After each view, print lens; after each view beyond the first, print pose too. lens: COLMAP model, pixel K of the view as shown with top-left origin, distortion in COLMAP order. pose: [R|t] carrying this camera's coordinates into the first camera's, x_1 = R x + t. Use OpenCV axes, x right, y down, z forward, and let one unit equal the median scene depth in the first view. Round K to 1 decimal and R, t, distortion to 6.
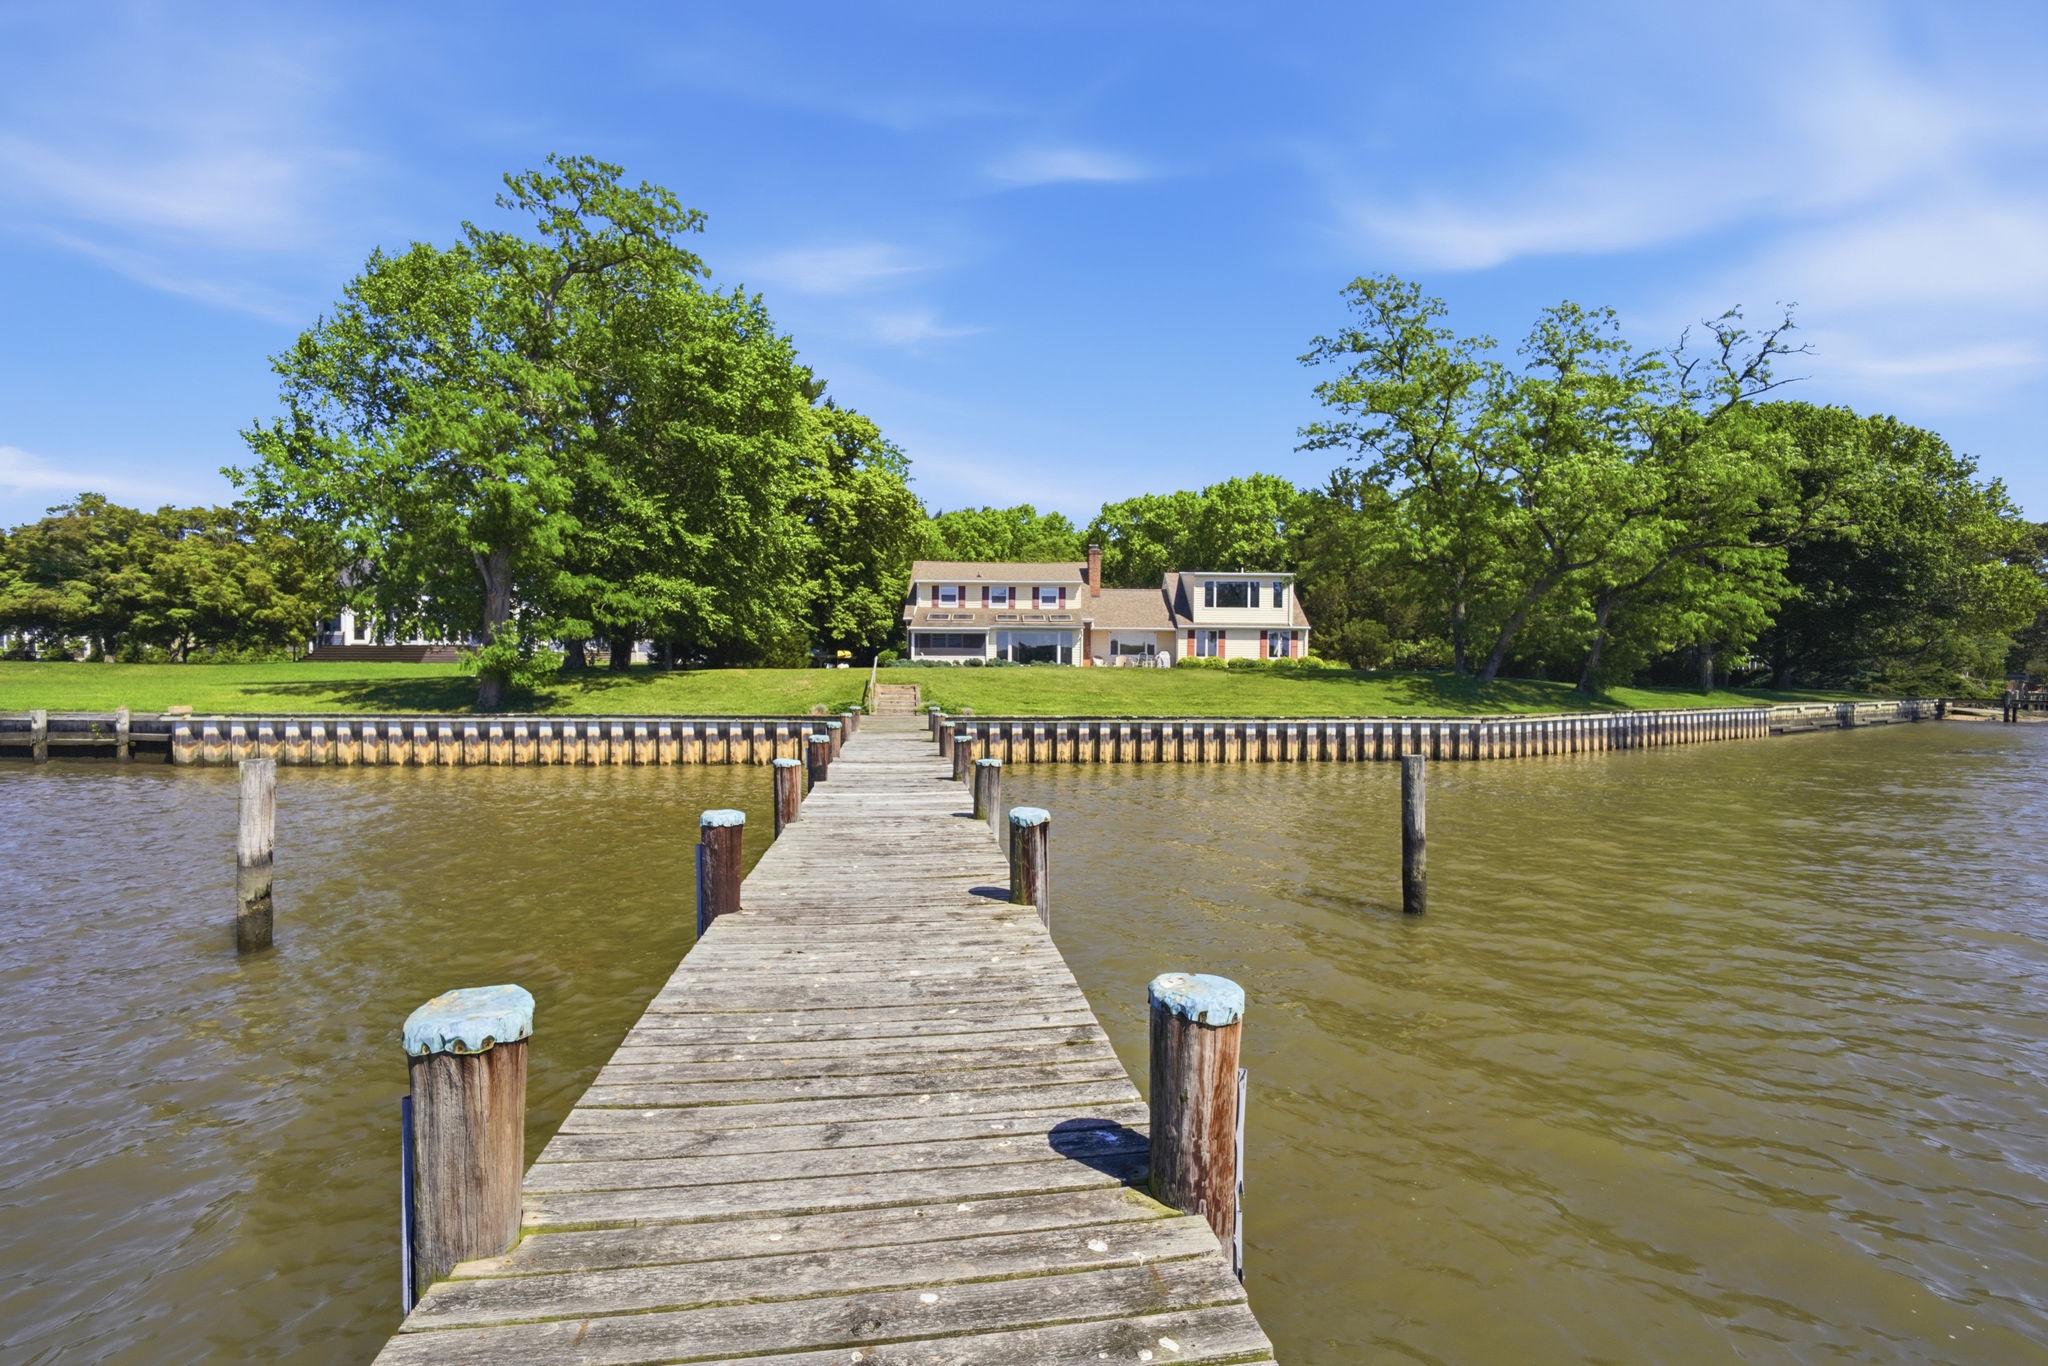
lens RADIAL K [[896.9, 0, 1001.4], [0, 896.9, 685.5], [0, 0, 1]] dist [-0.000633, 0.000112]
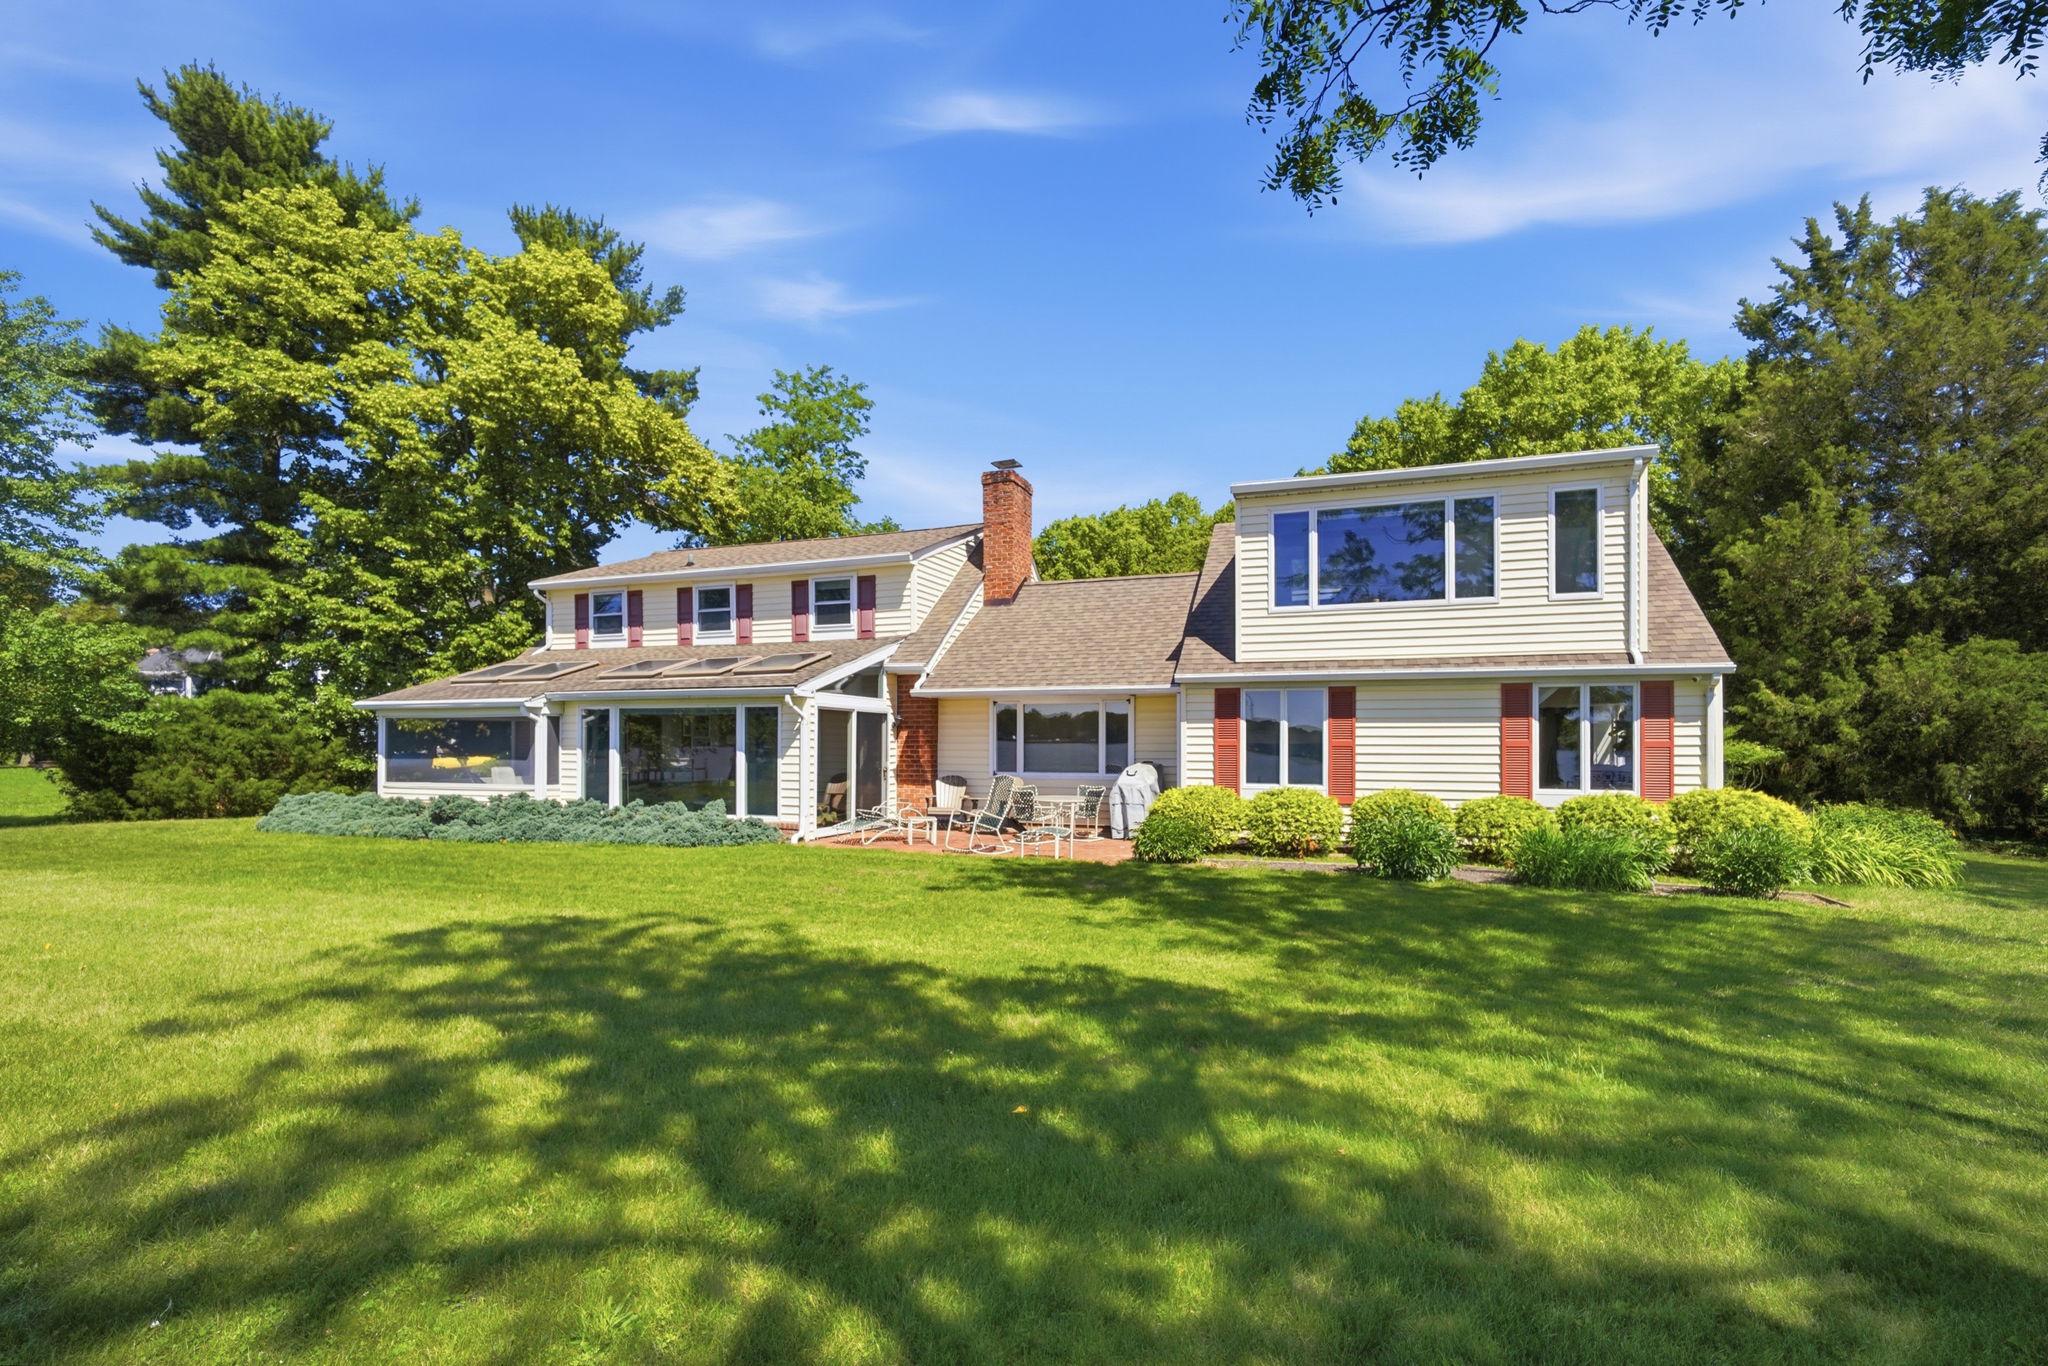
lens RADIAL K [[916.8, 0, 1024.3], [0, 916.8, 727.7], [0, 0, 1]] dist [-0.000191, 0.000195]
pose [[0.943311, -0.012326, -0.331682, 0.240415], [0.001393, 0.999449, -0.033177, -0.039446], [0.331908, 0.030834, 0.942808, 0.689624]]
